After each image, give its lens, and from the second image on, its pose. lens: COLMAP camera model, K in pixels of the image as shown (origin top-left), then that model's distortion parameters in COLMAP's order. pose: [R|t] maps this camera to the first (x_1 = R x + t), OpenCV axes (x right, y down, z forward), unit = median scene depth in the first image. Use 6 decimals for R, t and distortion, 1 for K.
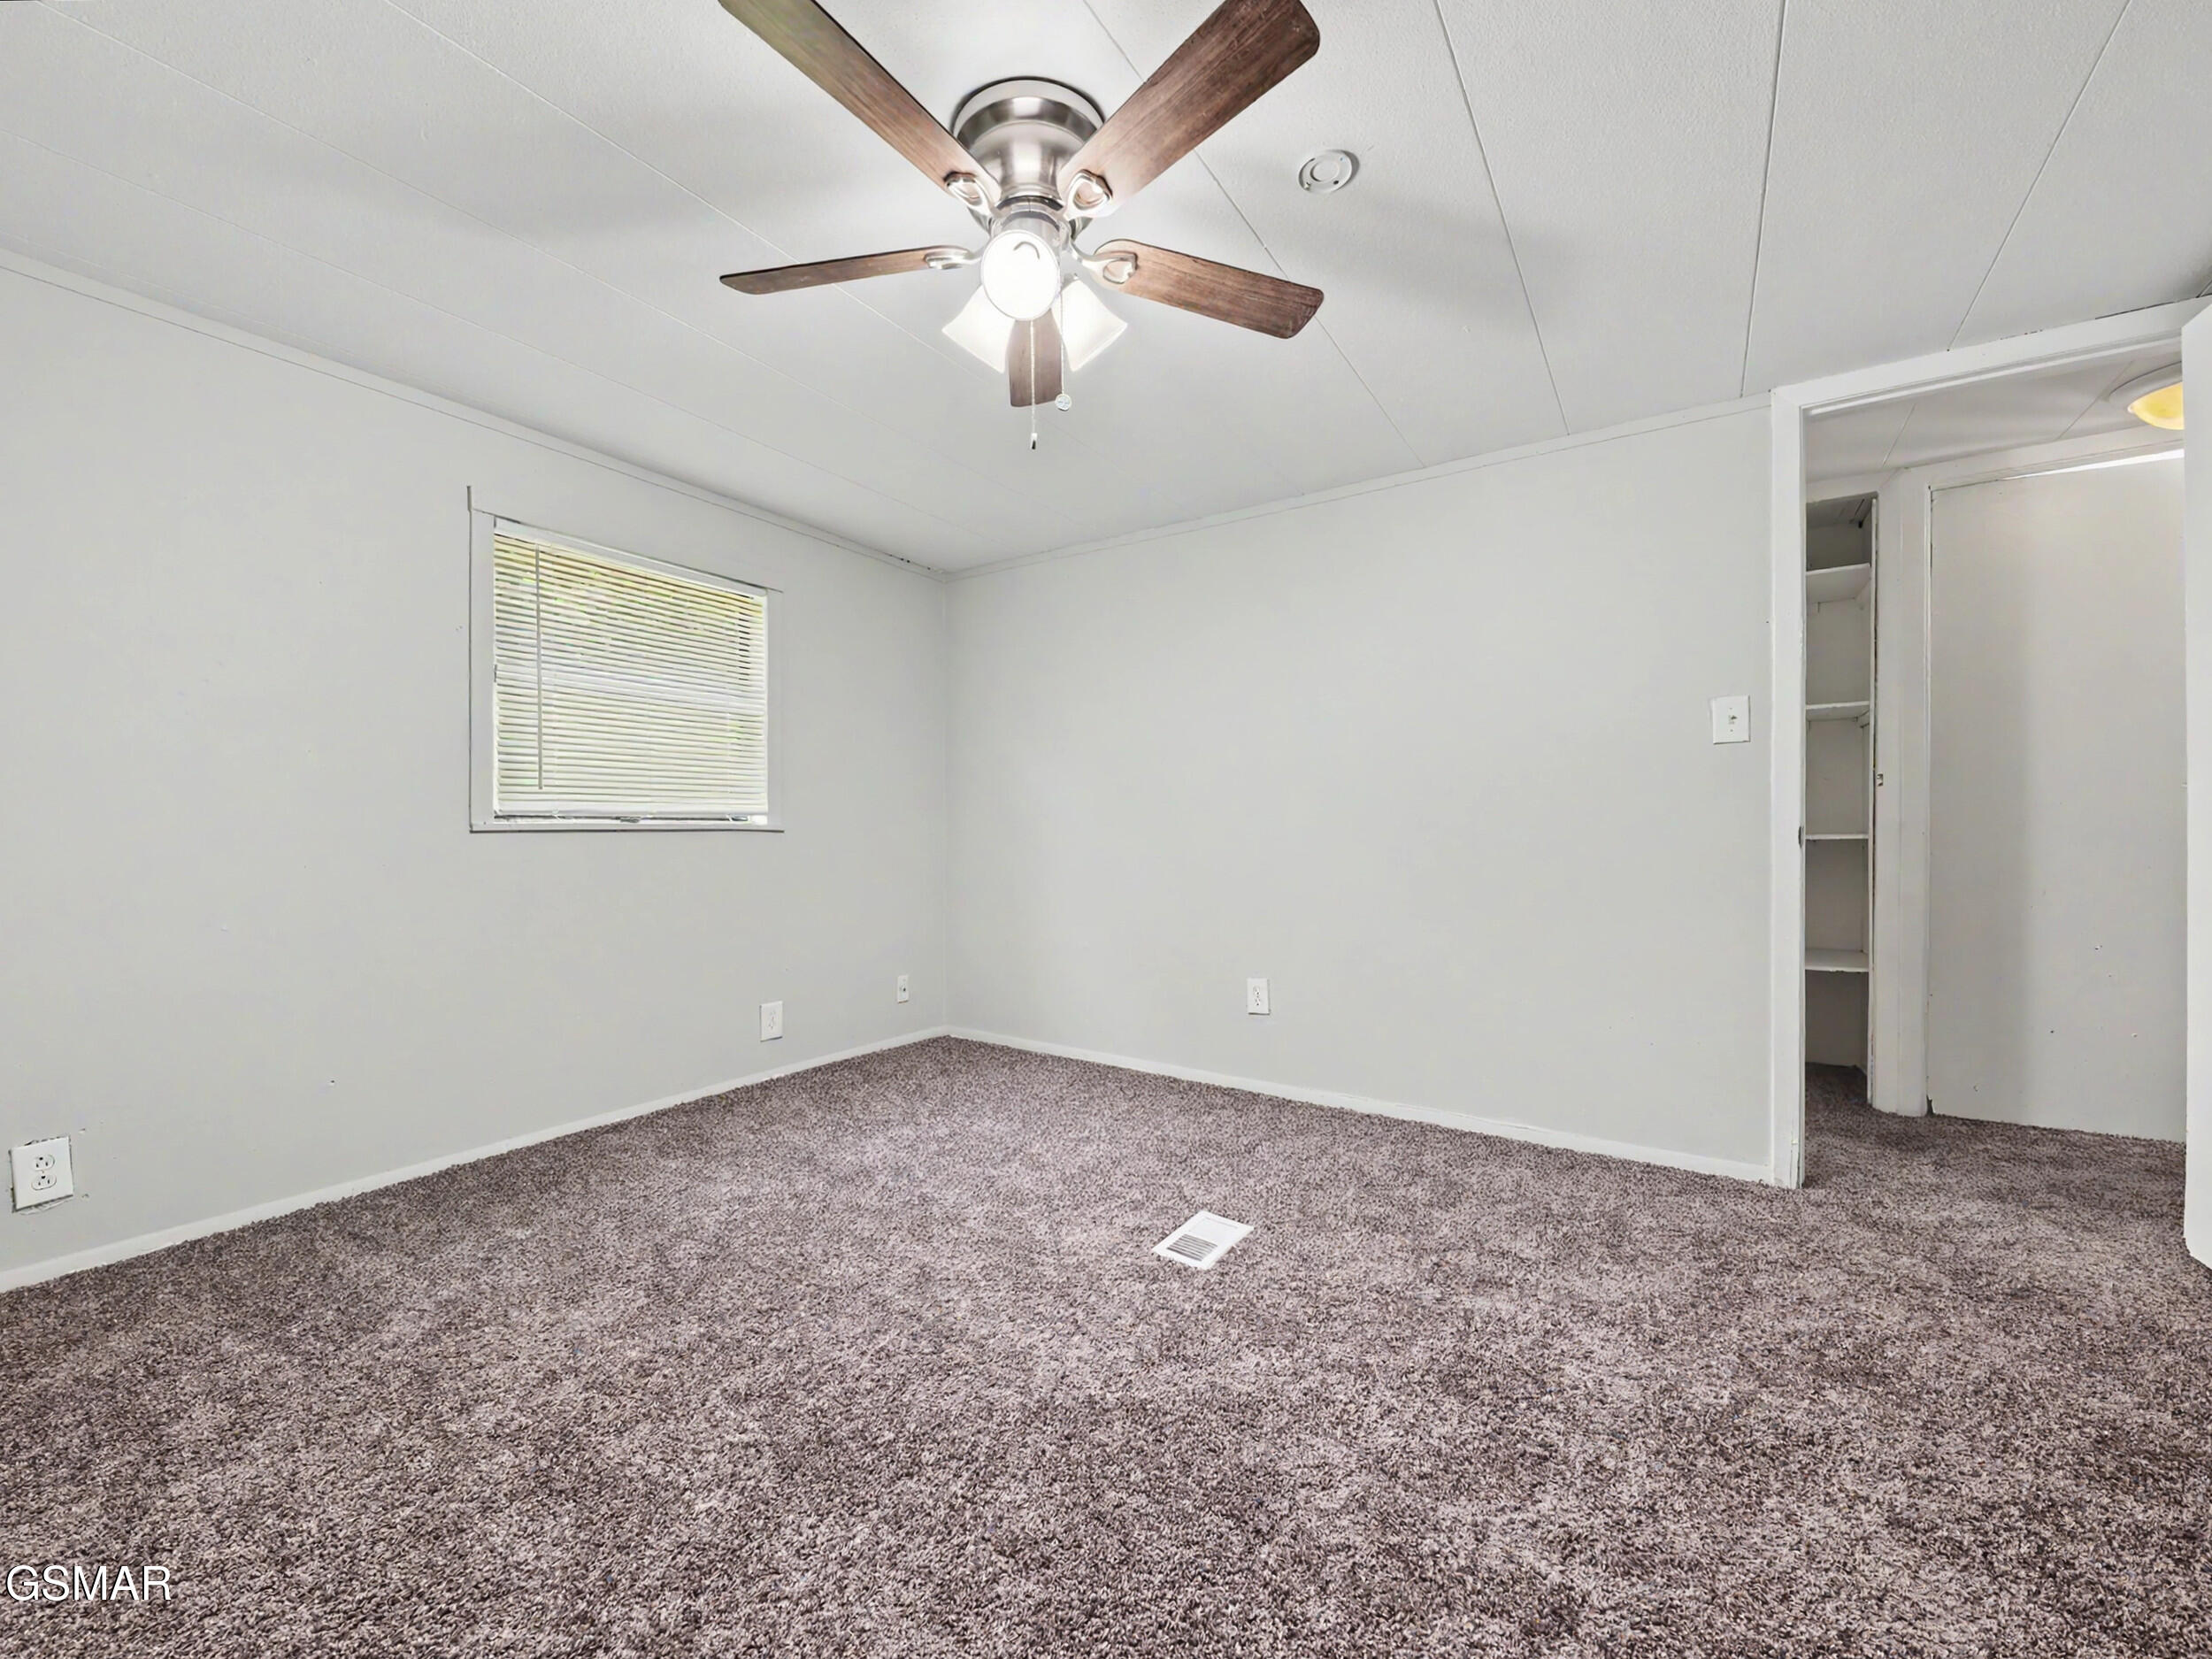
lens RADIAL K [[874.3, 0, 1094.8], [0, 874.3, 827.9], [0, 0, 1]] dist [0.003348, -0.000734]
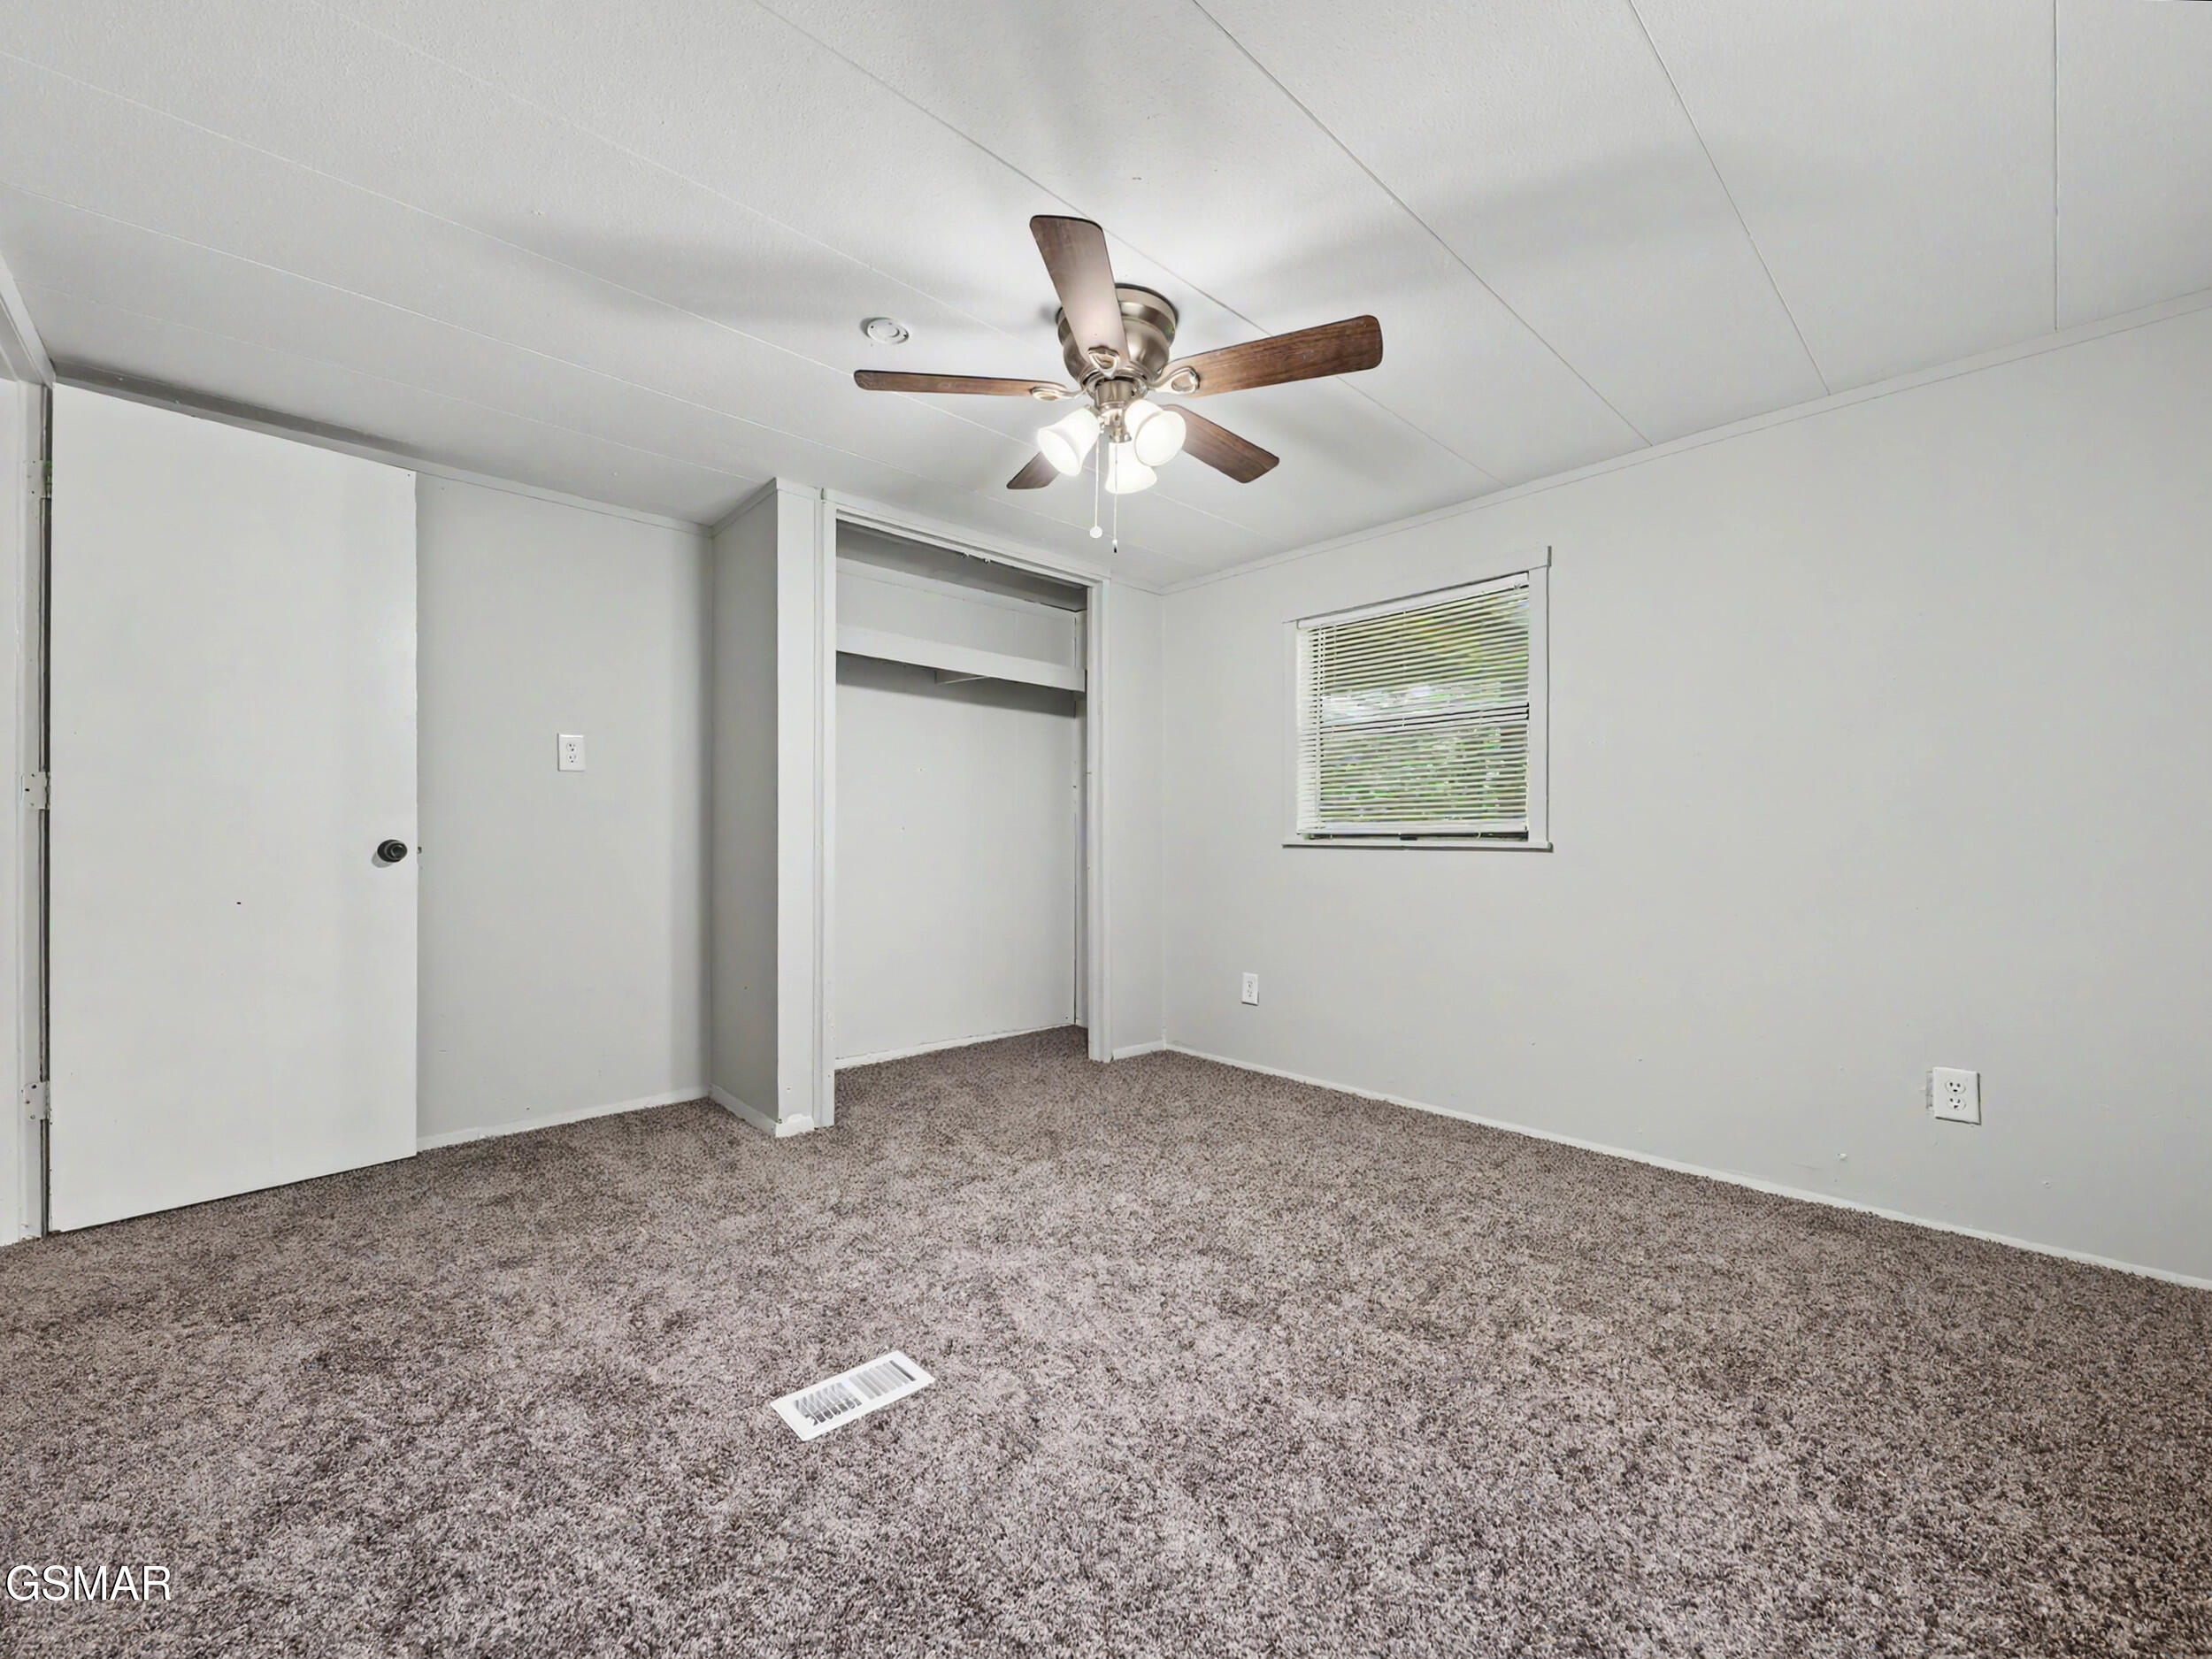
lens RADIAL K [[874.3, 0, 1097.3], [0, 874.3, 835.3], [0, 0, 1]] dist [0.003348, -0.000734]
pose [[-0.976491, 0.004934, 0.215502, -0.174810], [0.003736, 0.999975, -0.005969, 0.002391], [-0.215527, -0.005024, -0.976485, 1.242729]]
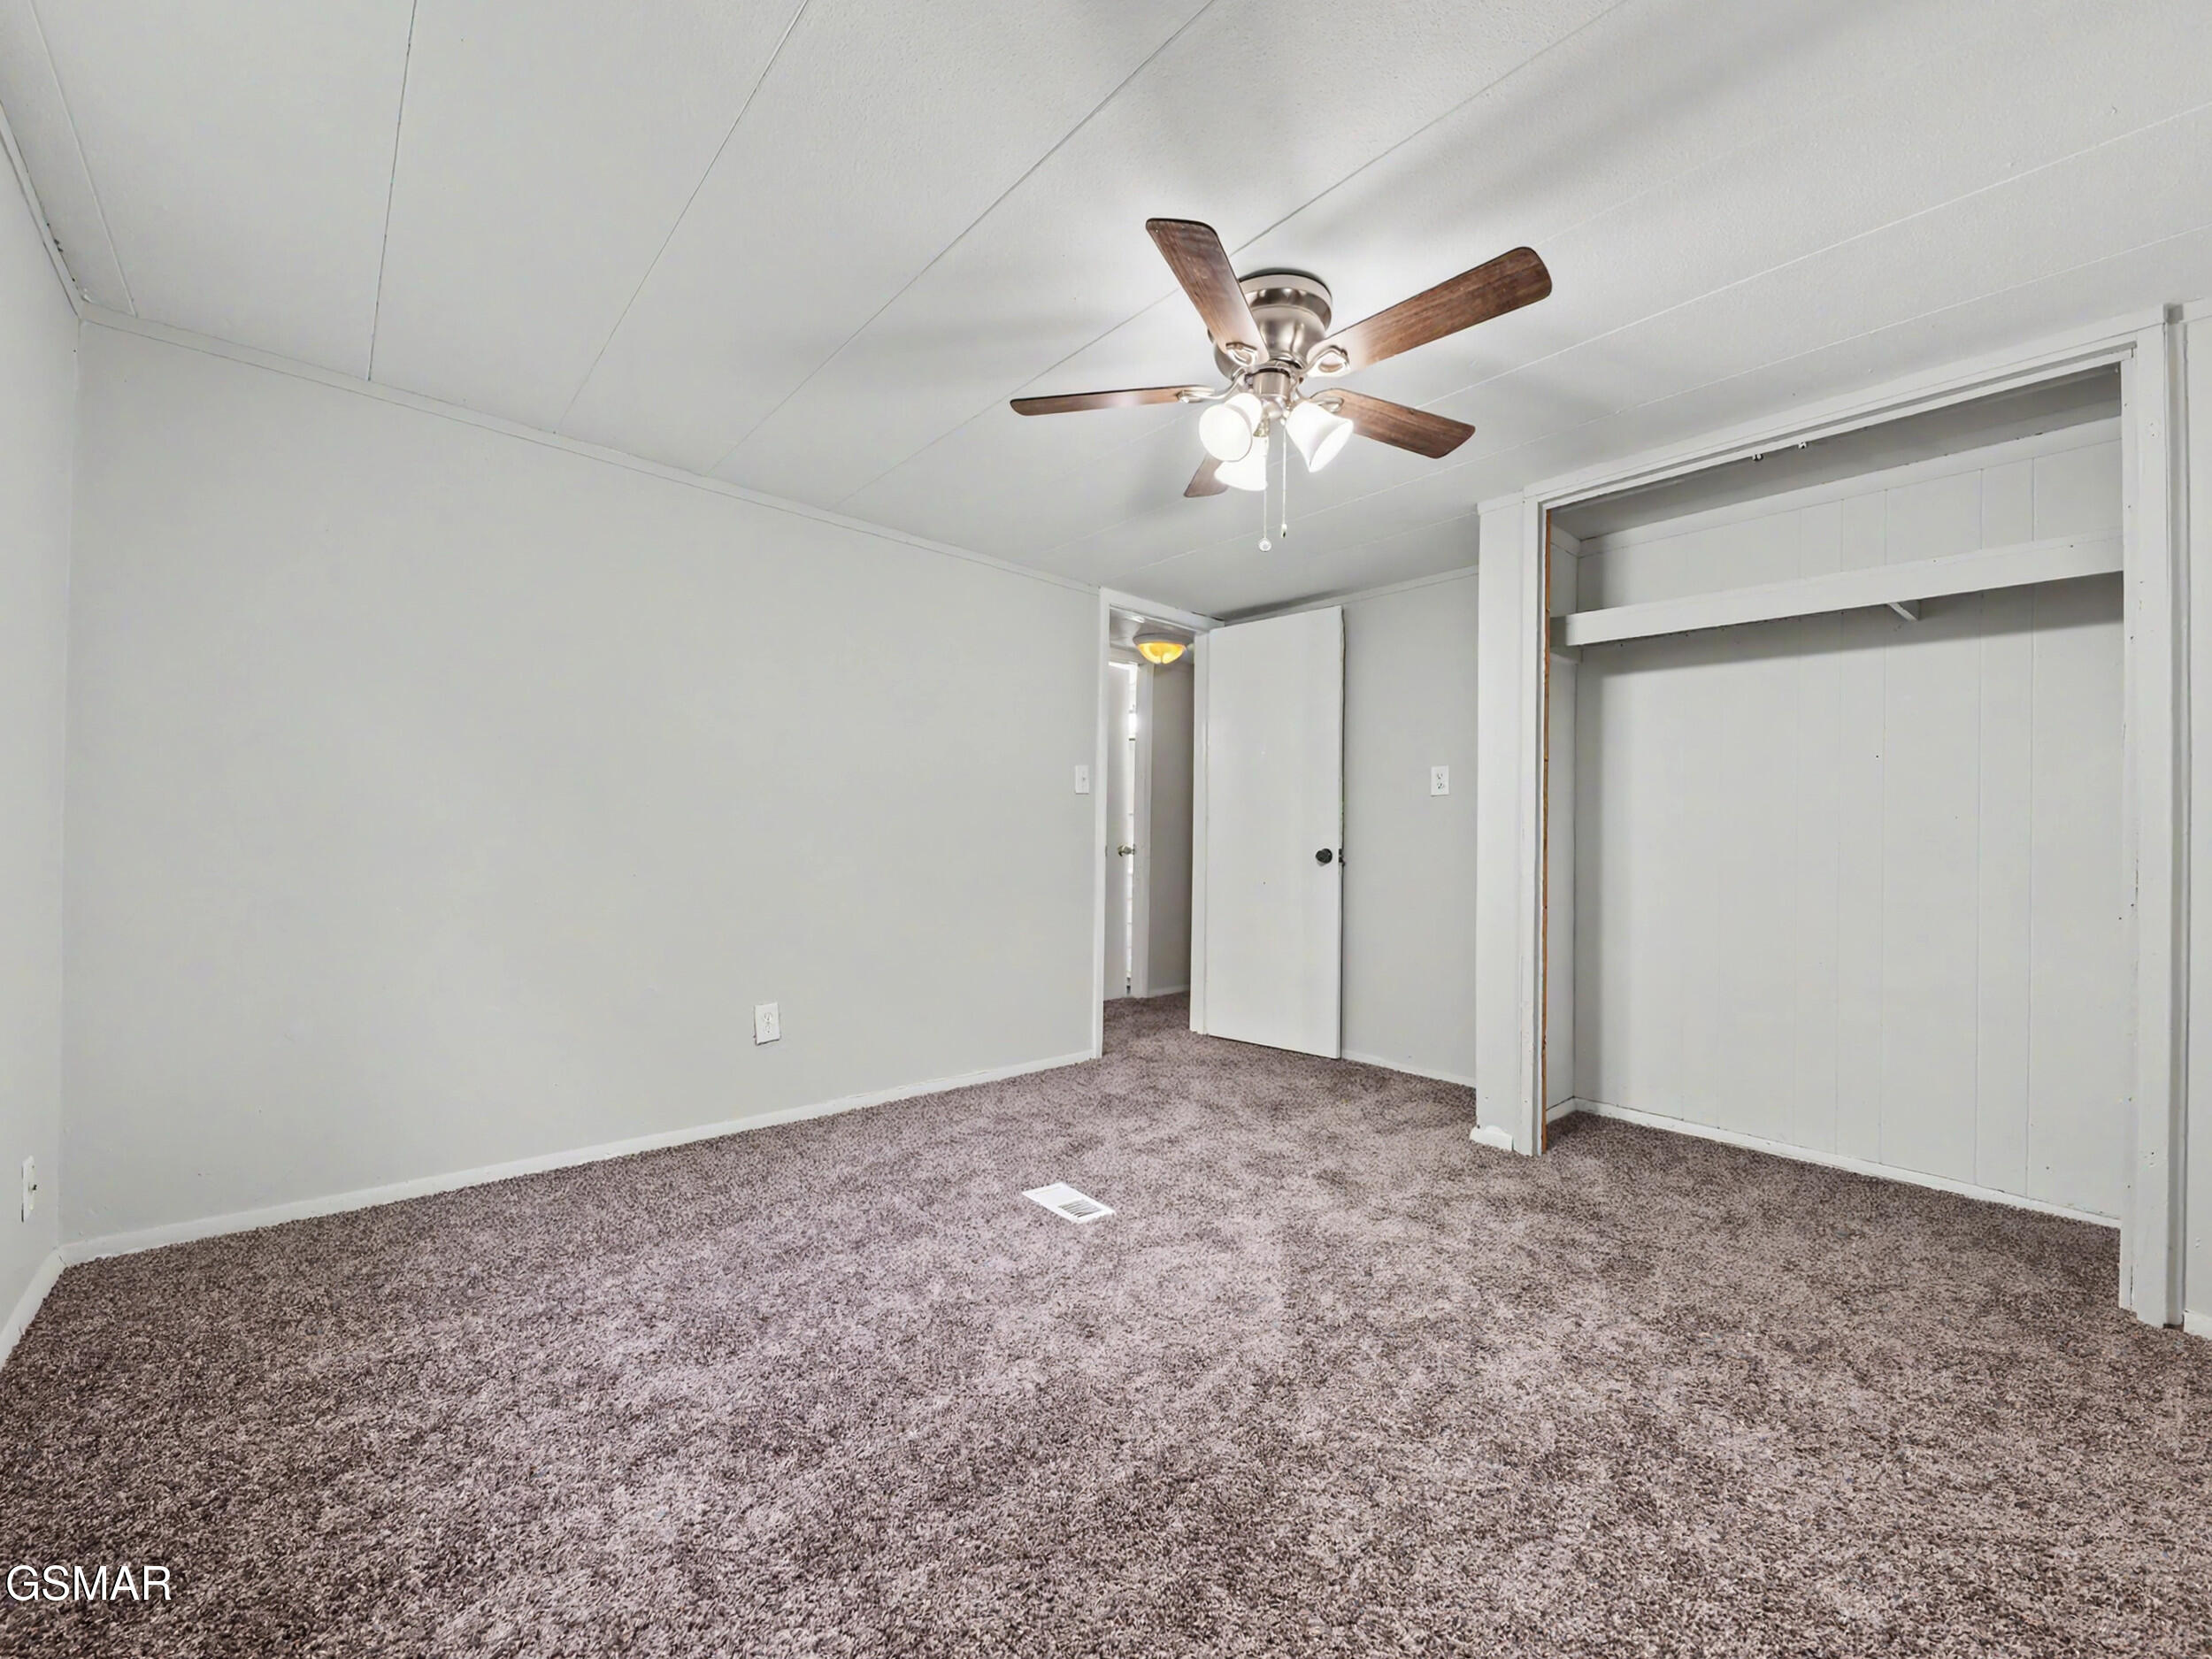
lens RADIAL K [[874.3, 0, 1096.2], [0, 874.3, 830.9], [0, 0, 1]] dist [0.003348, -0.000734]
pose [[0.239730, 0.021806, 0.970595, -0.732809], [-0.015784, 0.999703, -0.018561, 0.001355], [-0.970711, -0.010870, 0.240003, 0.510732]]
